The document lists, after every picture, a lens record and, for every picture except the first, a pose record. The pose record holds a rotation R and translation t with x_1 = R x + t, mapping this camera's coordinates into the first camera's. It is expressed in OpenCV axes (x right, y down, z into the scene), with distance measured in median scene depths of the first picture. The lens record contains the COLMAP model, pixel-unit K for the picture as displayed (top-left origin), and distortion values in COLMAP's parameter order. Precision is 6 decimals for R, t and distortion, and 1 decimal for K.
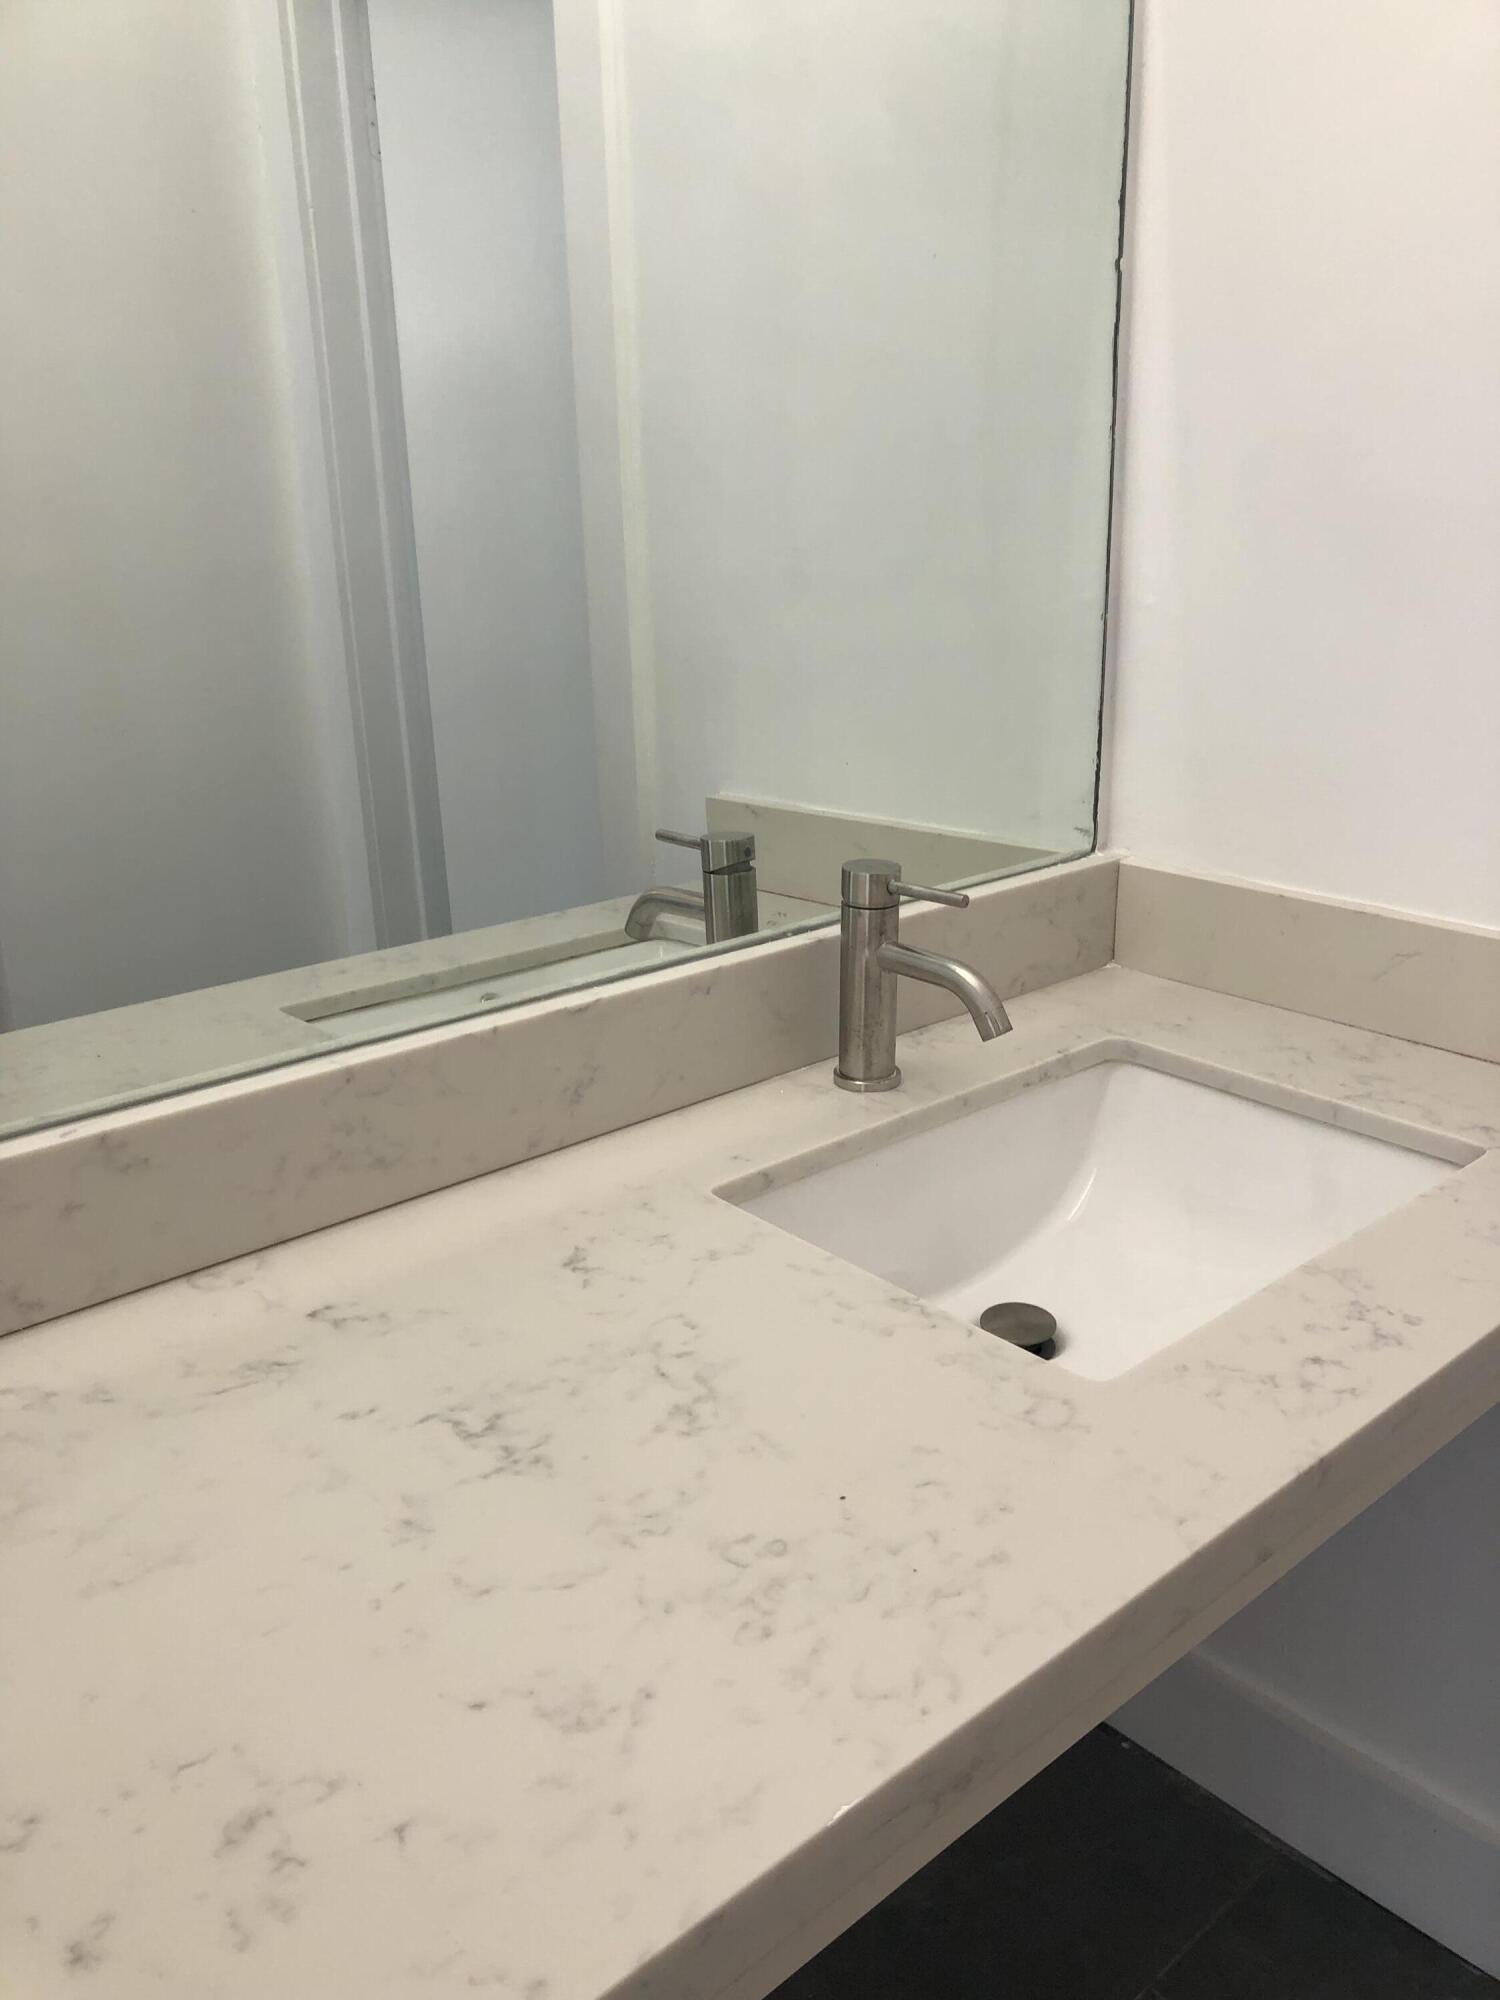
lens RADIAL K [[1636.4, 0, 750.0], [0, 1636.4, 1000.0], [0, 0, 1]] dist [0.111765, -0.240020]
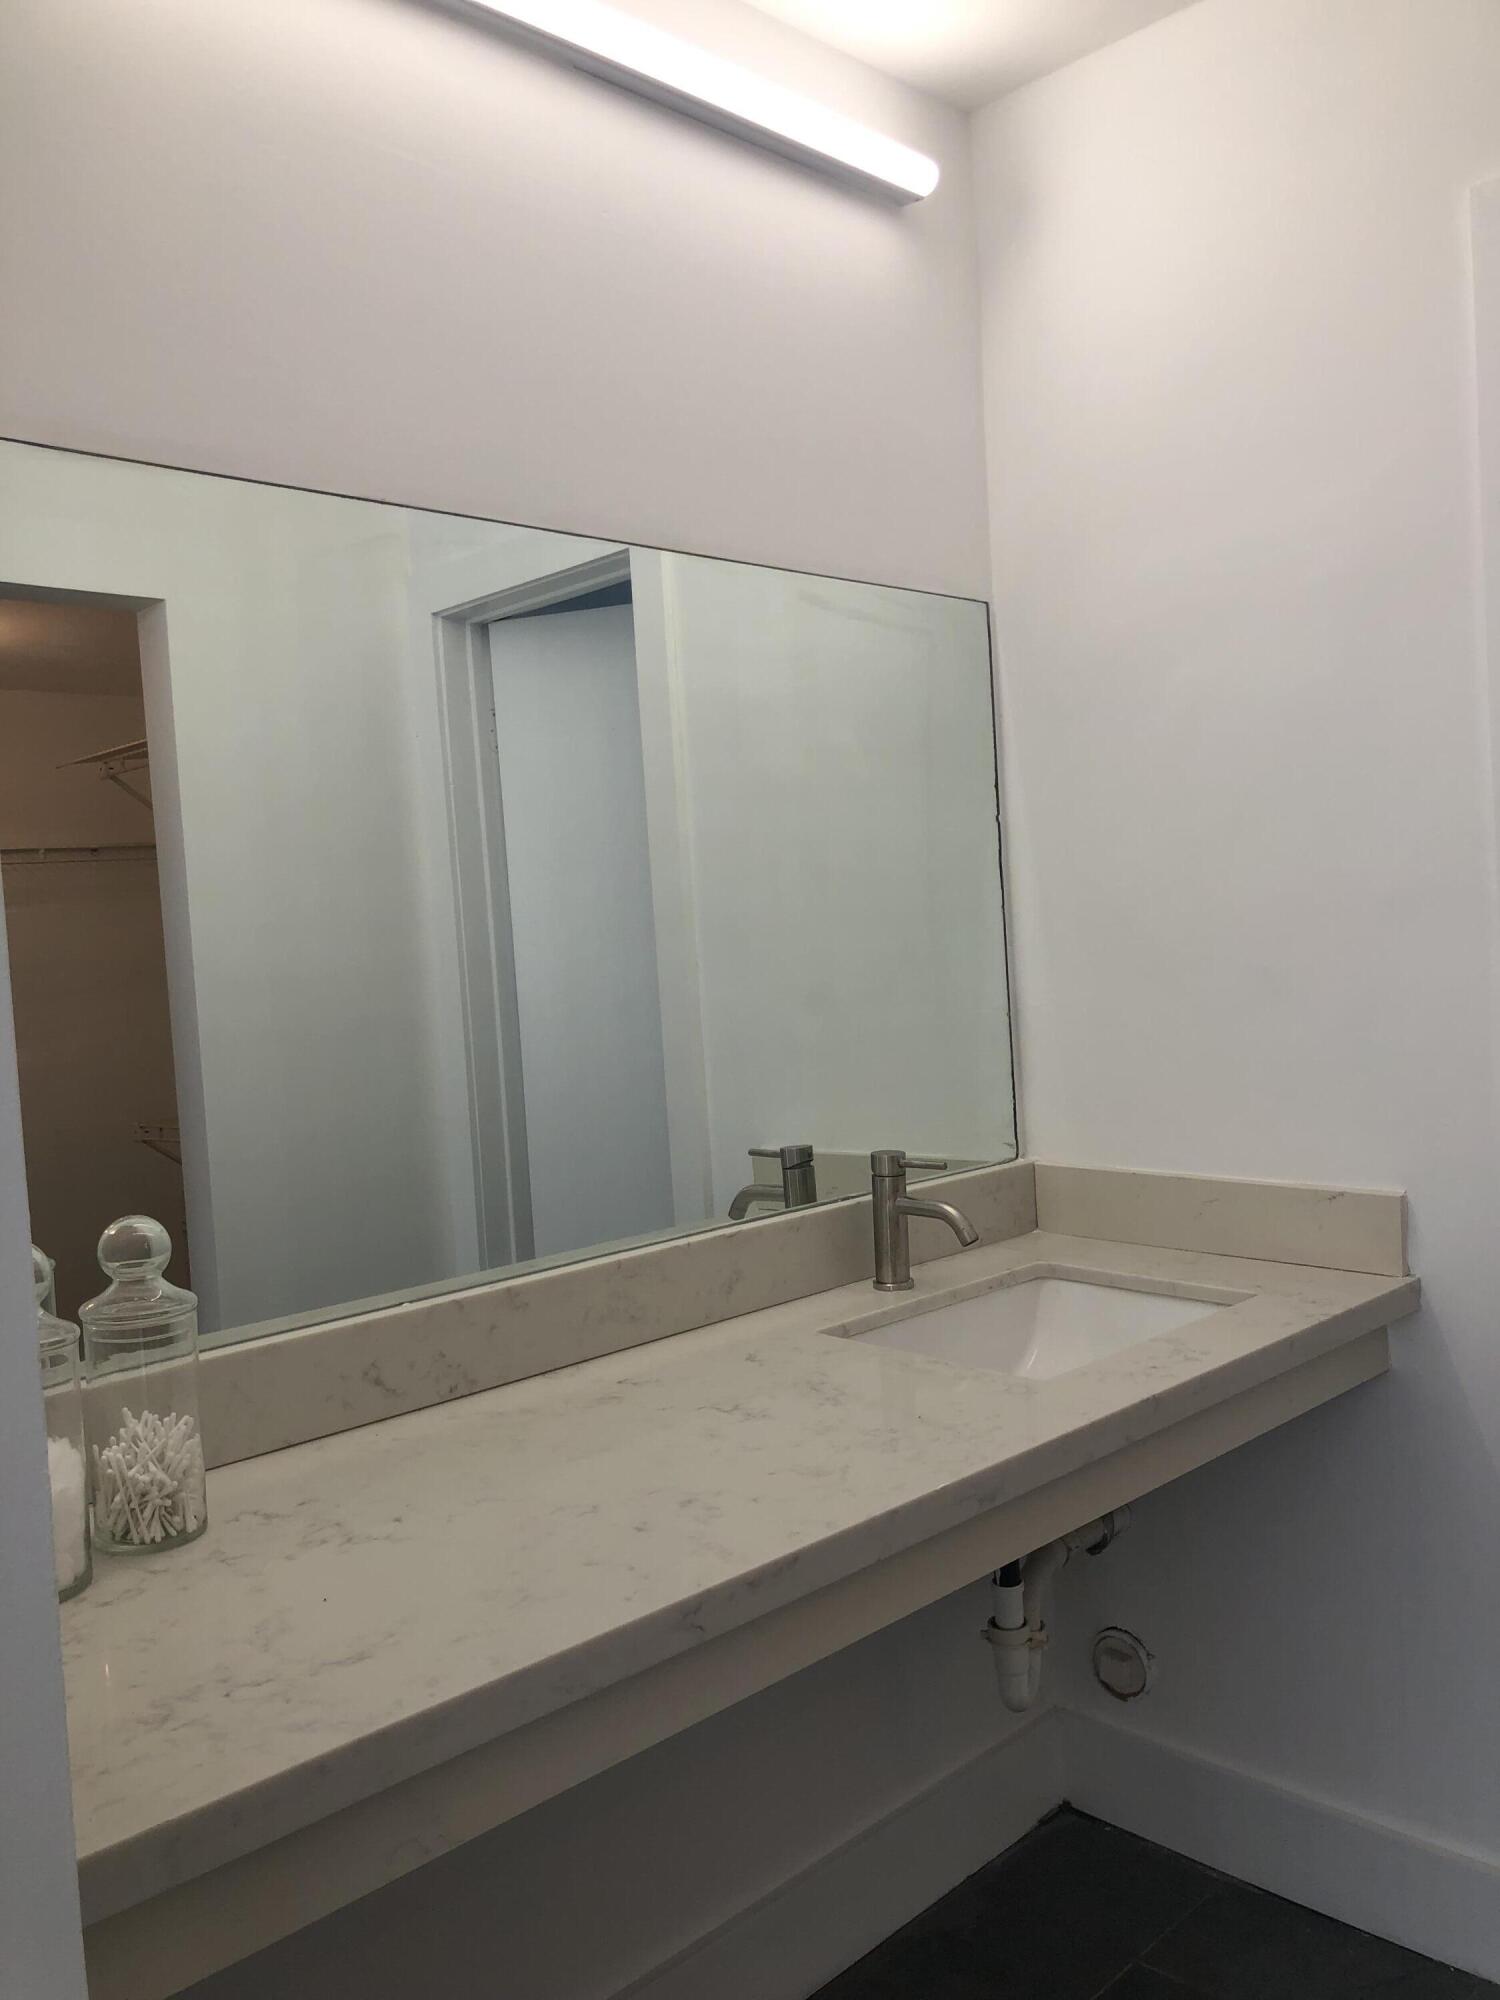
lens RADIAL K [[1636.4, 0, 750.0], [0, 1636.4, 1000.0], [0, 0, 1]] dist [0.111765, -0.240020]
pose [[0.997856, -0.046766, 0.045790, -0.135485], [0.057443, 0.961077, -0.270244, 0.211319], [-0.031369, 0.272294, 0.961703, -0.663435]]
